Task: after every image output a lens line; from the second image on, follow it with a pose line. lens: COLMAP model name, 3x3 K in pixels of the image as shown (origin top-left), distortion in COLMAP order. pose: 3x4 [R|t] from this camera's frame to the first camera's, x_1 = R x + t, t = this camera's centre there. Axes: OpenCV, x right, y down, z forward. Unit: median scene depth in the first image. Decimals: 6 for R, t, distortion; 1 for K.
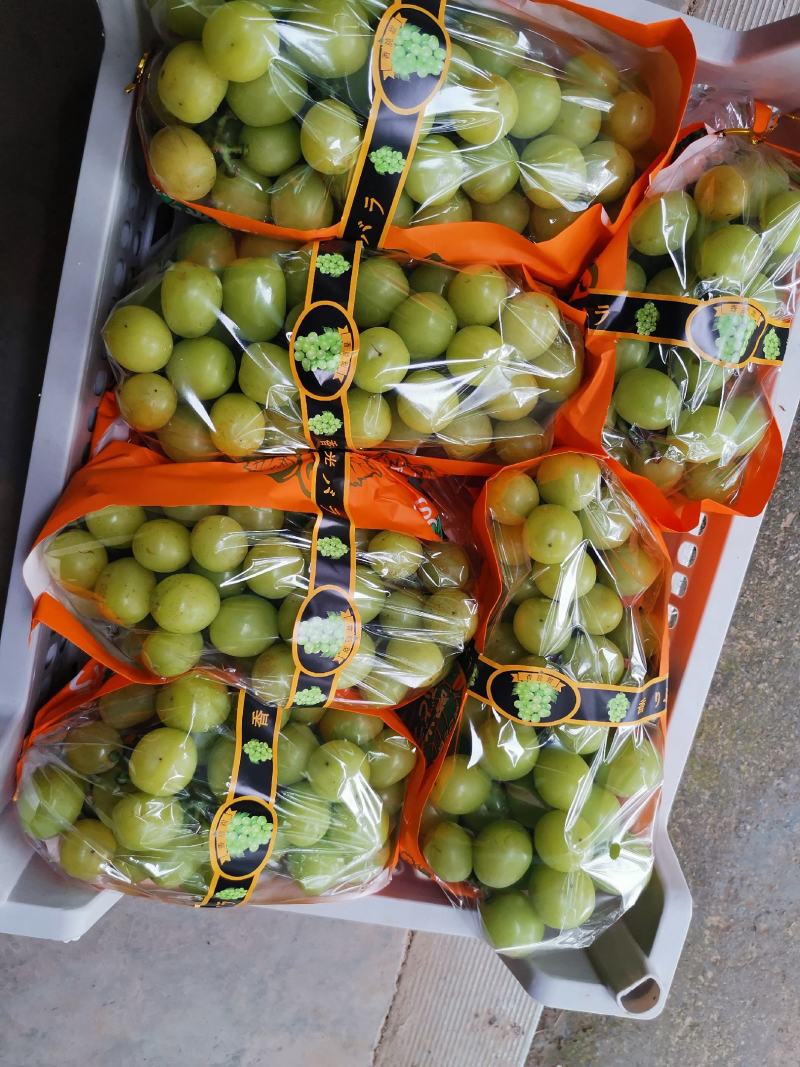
lens RADIAL K [[818.6, 0, 400.0], [0, 818.6, 533.5], [0, 0, 1]] dist [0.078172, -0.117681]
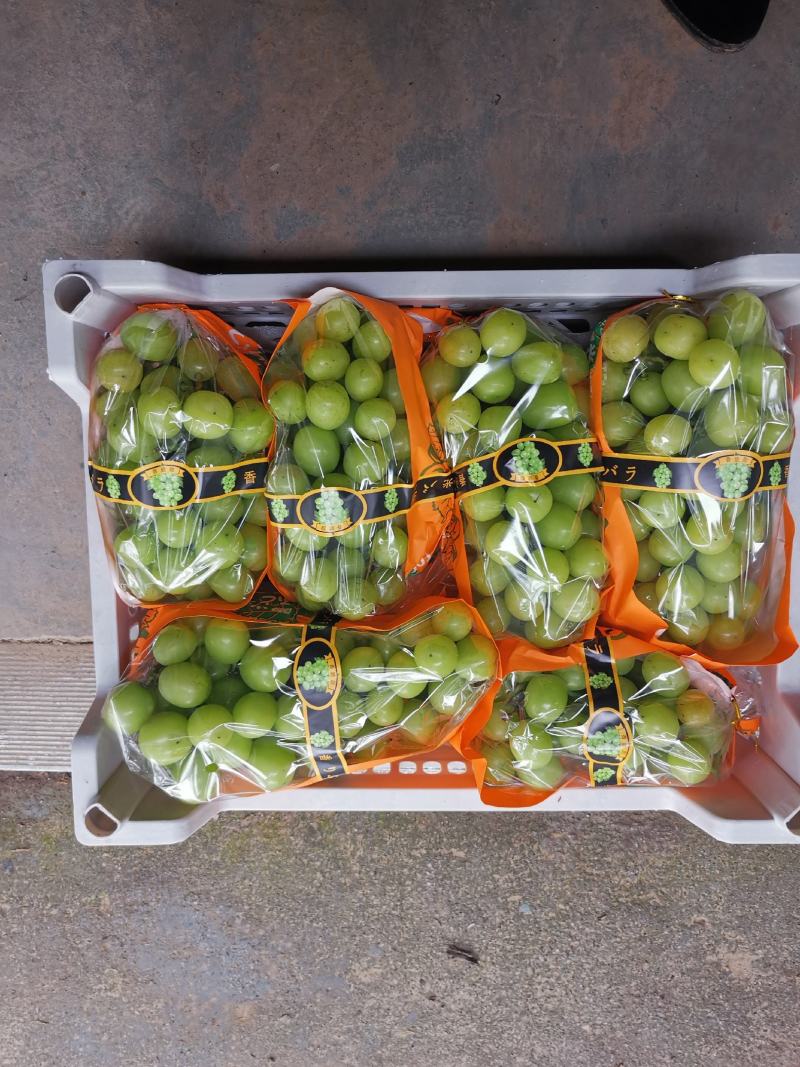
lens RADIAL K [[818.6, 0, 400.0], [0, 818.6, 533.5], [0, 0, 1]] dist [0.078172, -0.117681]
pose [[0.240324, 0.970659, 0.008156, -0.036791], [-0.959419, 0.238801, -0.149965, 0.218847], [-0.147513, 0.028215, 0.988658, -0.339587]]
